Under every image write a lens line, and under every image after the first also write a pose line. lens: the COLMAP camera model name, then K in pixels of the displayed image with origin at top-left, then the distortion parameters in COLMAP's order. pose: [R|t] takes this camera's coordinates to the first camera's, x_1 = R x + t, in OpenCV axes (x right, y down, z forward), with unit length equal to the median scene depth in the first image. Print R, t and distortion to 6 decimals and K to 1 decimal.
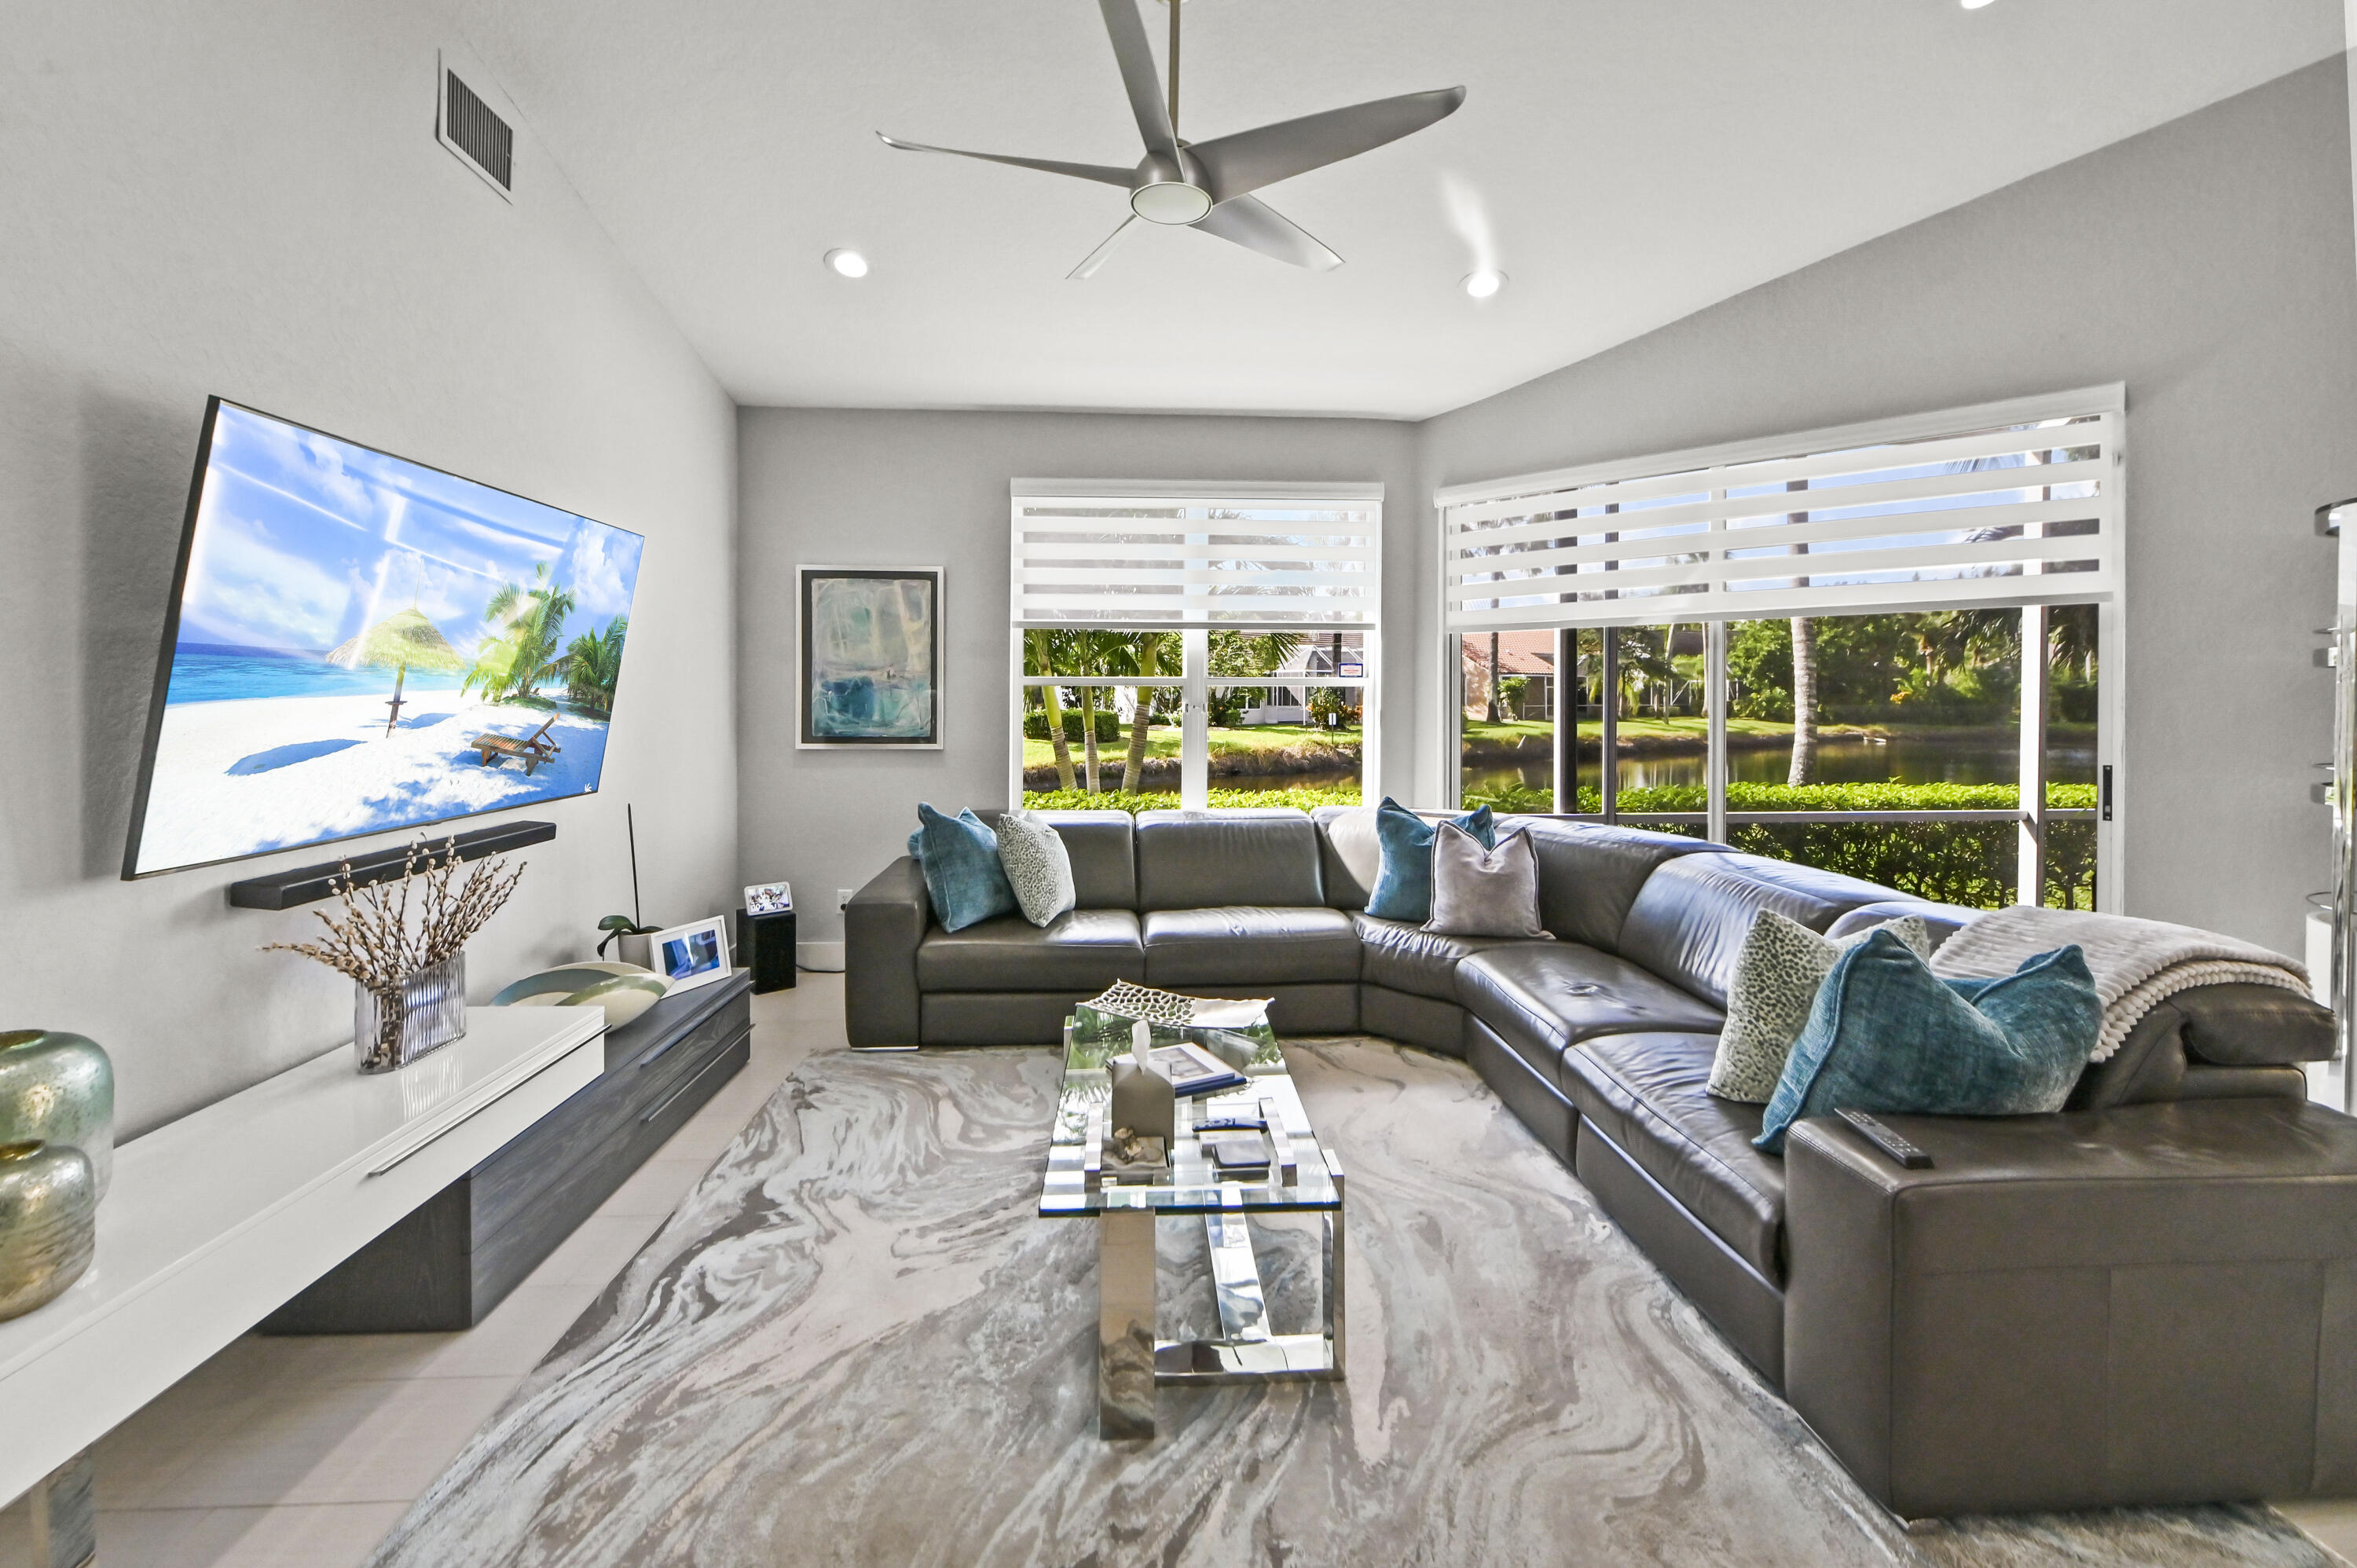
lens RADIAL K [[950.9, 0, 1175.7], [0, 950.9, 700.1], [0, 0, 1]] dist [-0.006826, -0.000569]
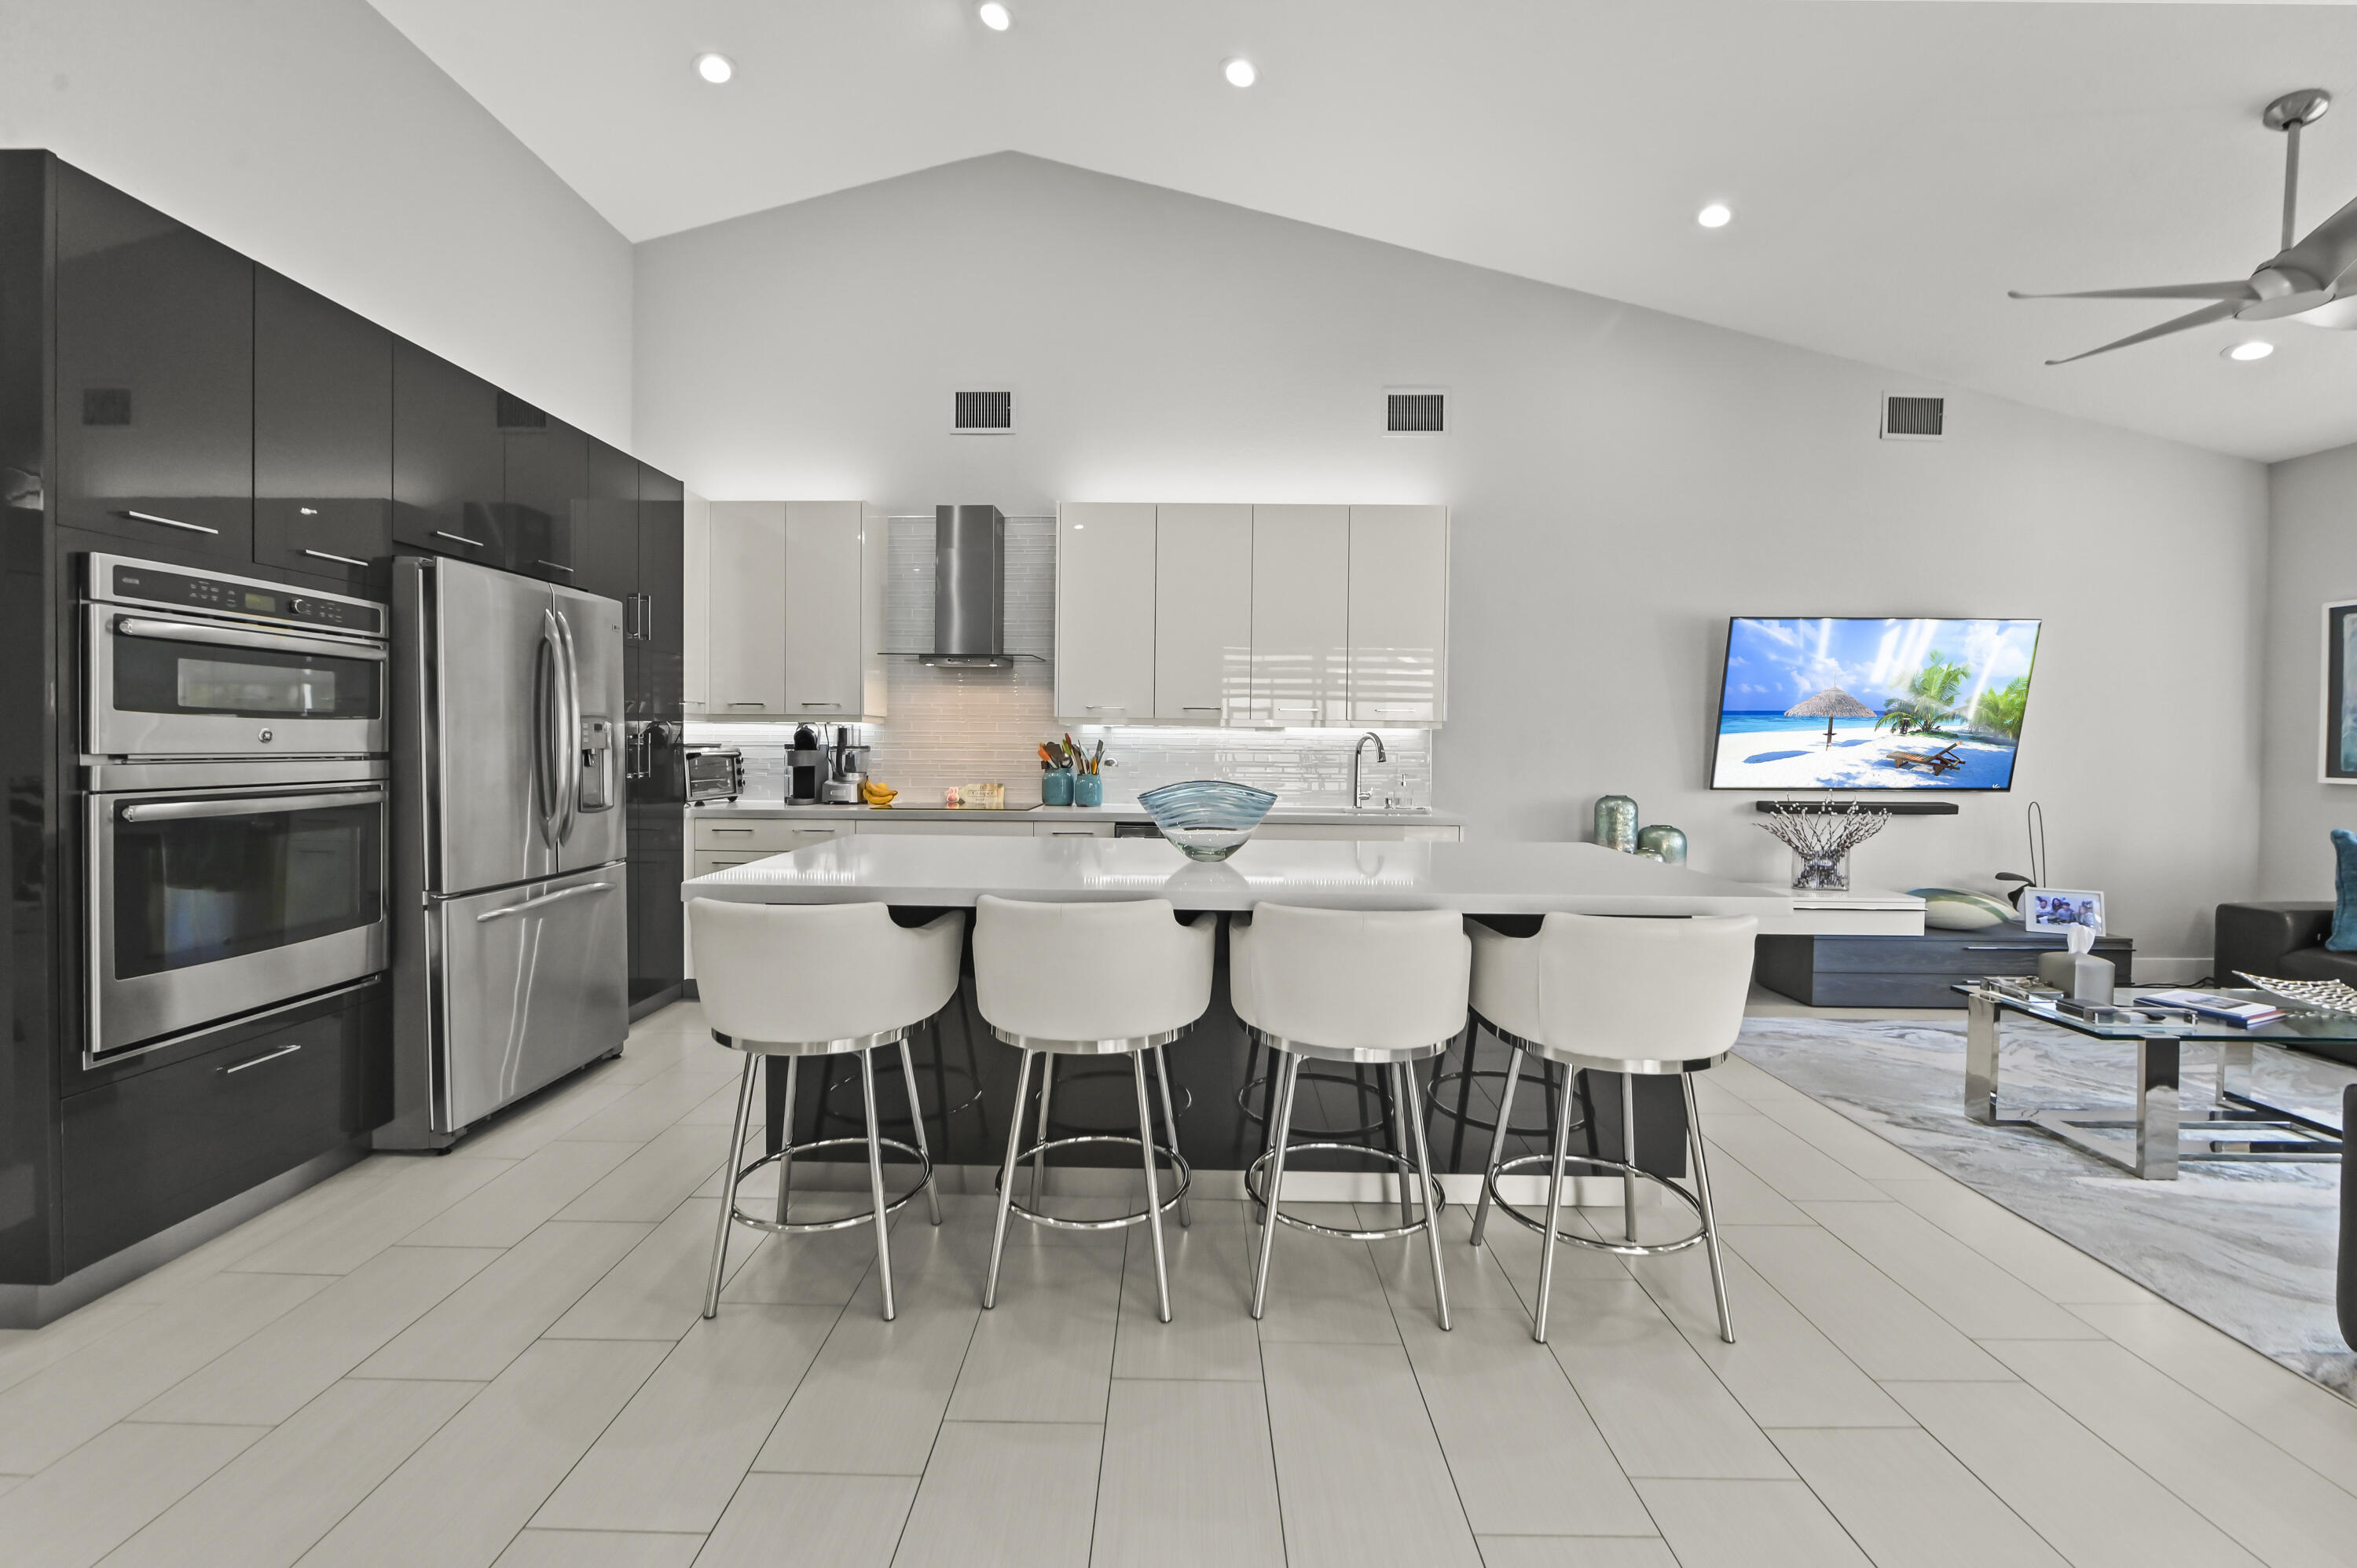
lens RADIAL K [[950.9, 0, 1176.2], [0, 950.9, 758.9], [0, 0, 1]] dist [-0.006826, -0.000569]
pose [[-0.067647, 0.016323, -0.997576, 0.859205], [-0.016151, 0.999717, 0.017453, 0.032707], [0.997579, 0.017293, -0.067364, -0.203560]]
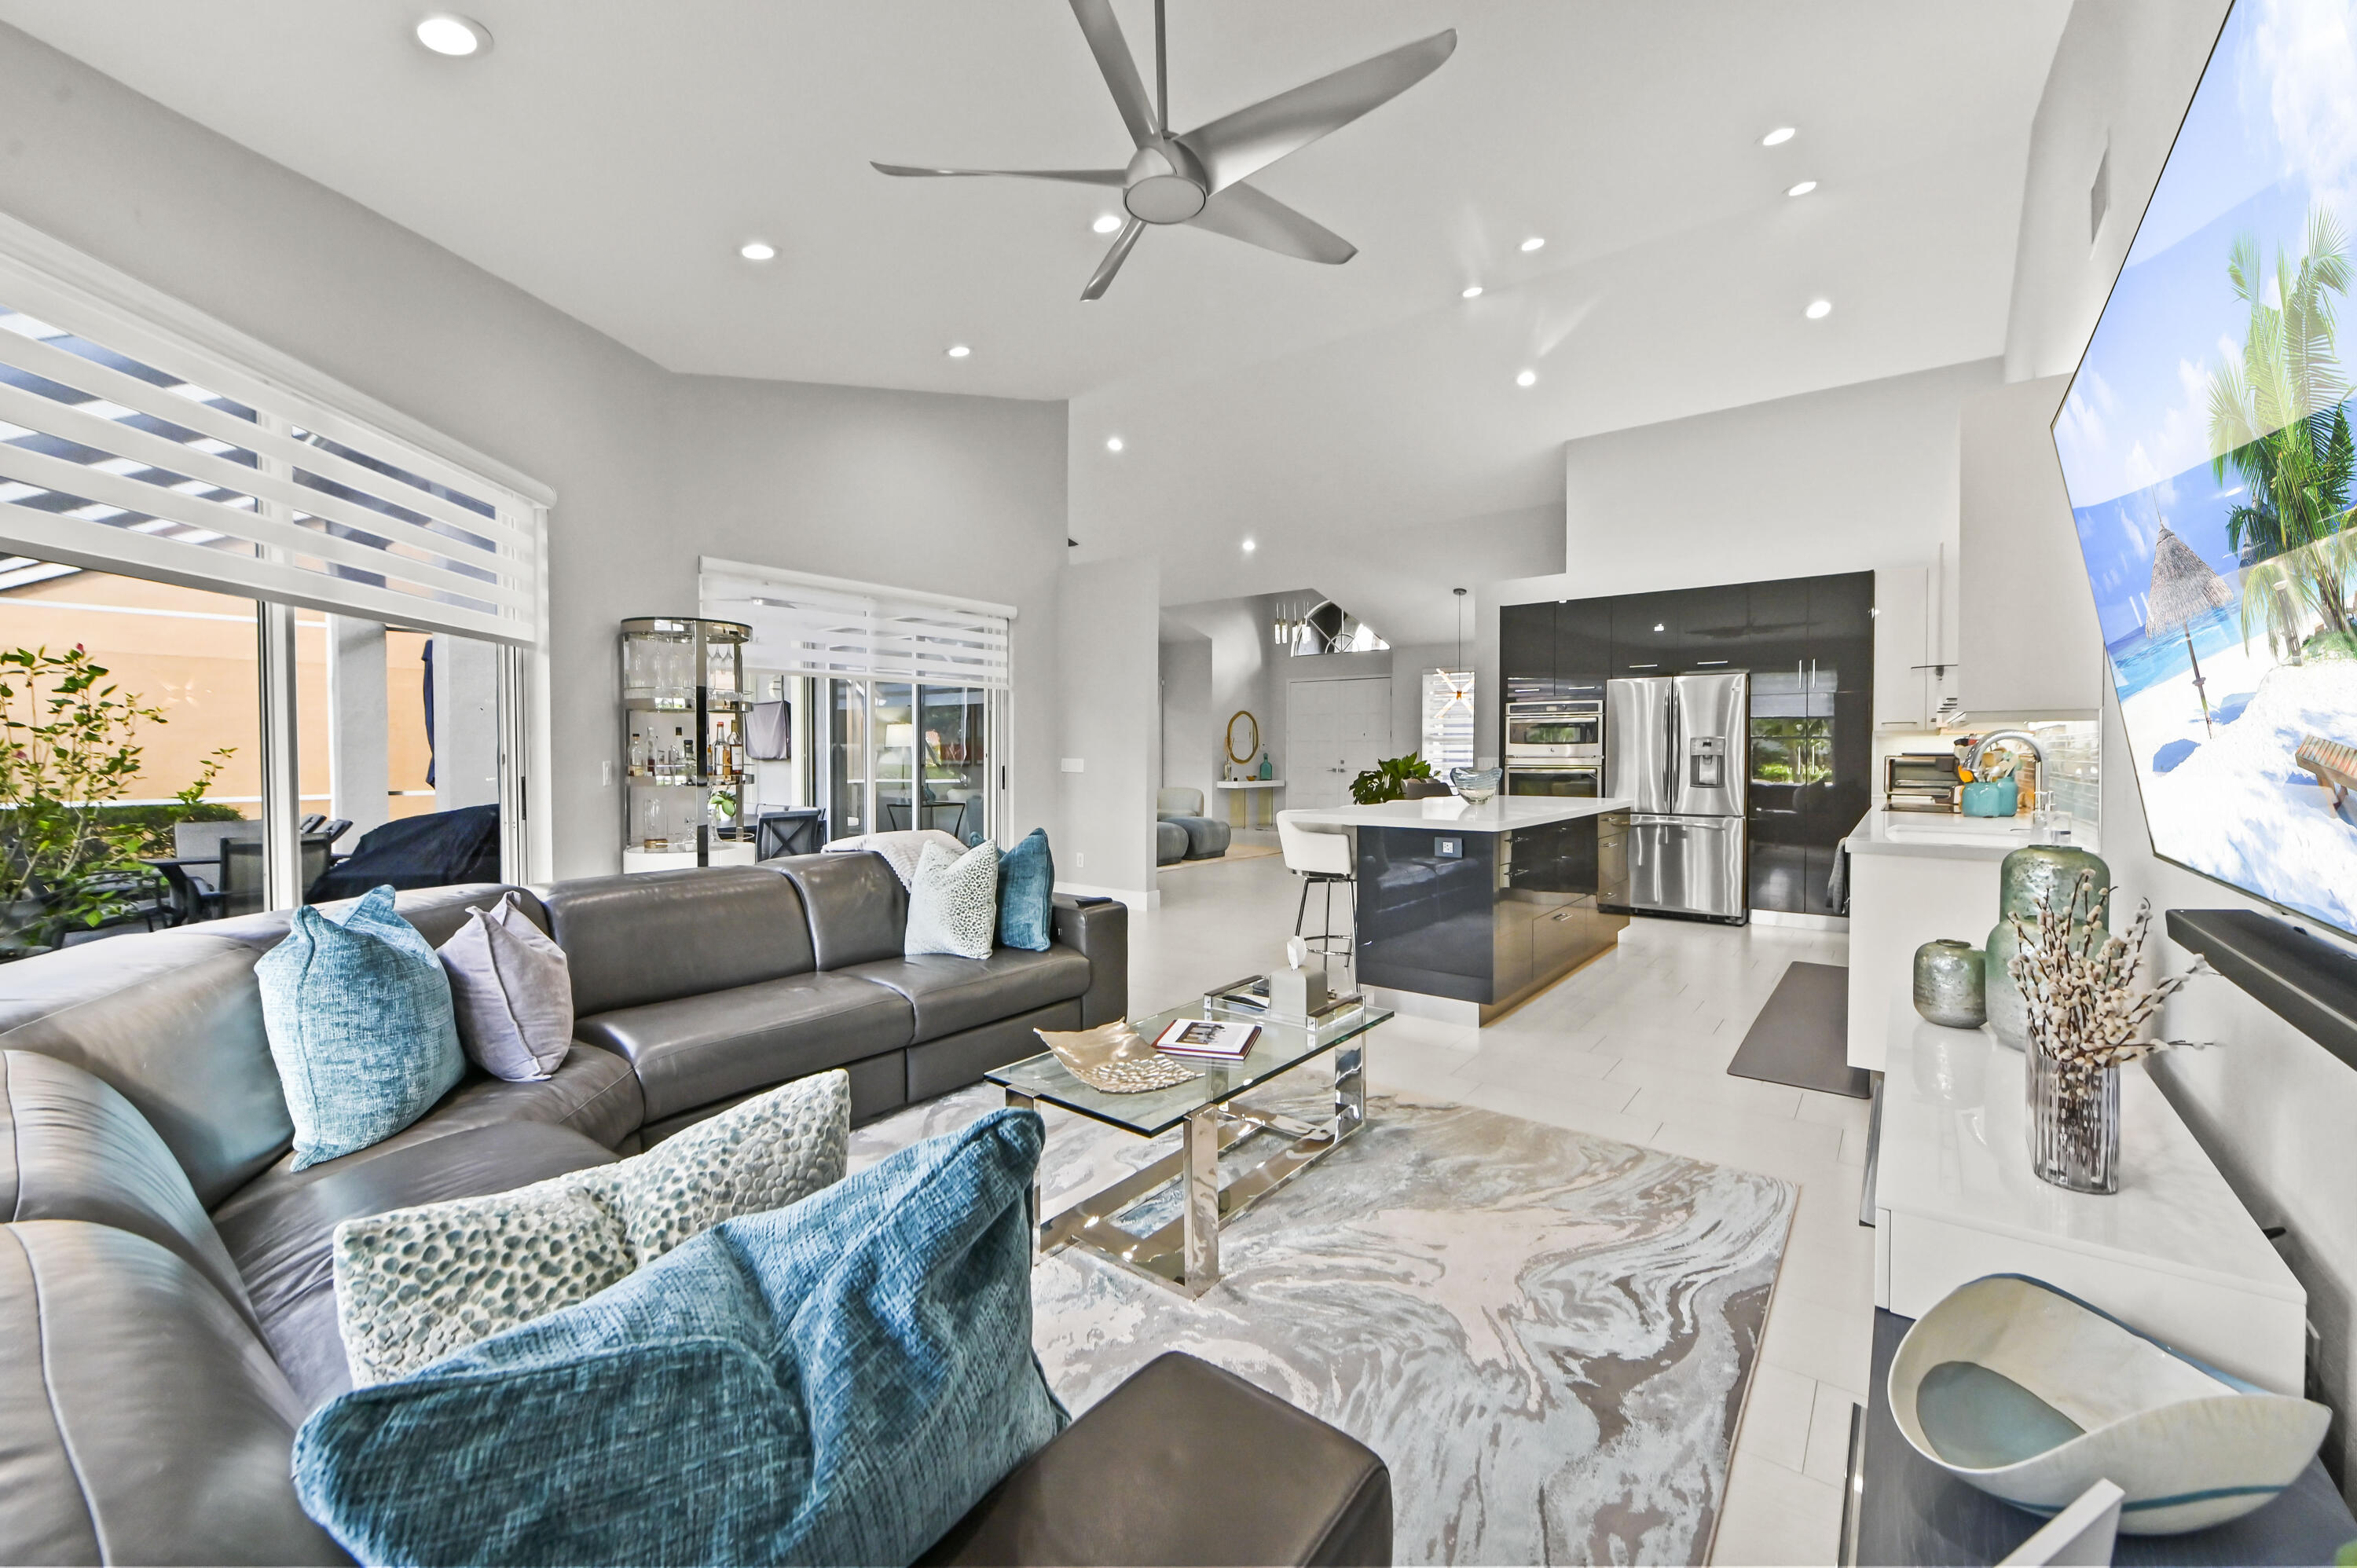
lens RADIAL K [[950.9, 0, 1164.8], [0, 950.9, 769.4], [0, 0, 1]] dist [-0.006826, -0.000569]
pose [[-0.745754, -0.011135, 0.666128, -0.471604], [0.005477, 0.999724, 0.022844, 0.028872], [-0.666199, 0.020684, -0.745487, 1.233259]]
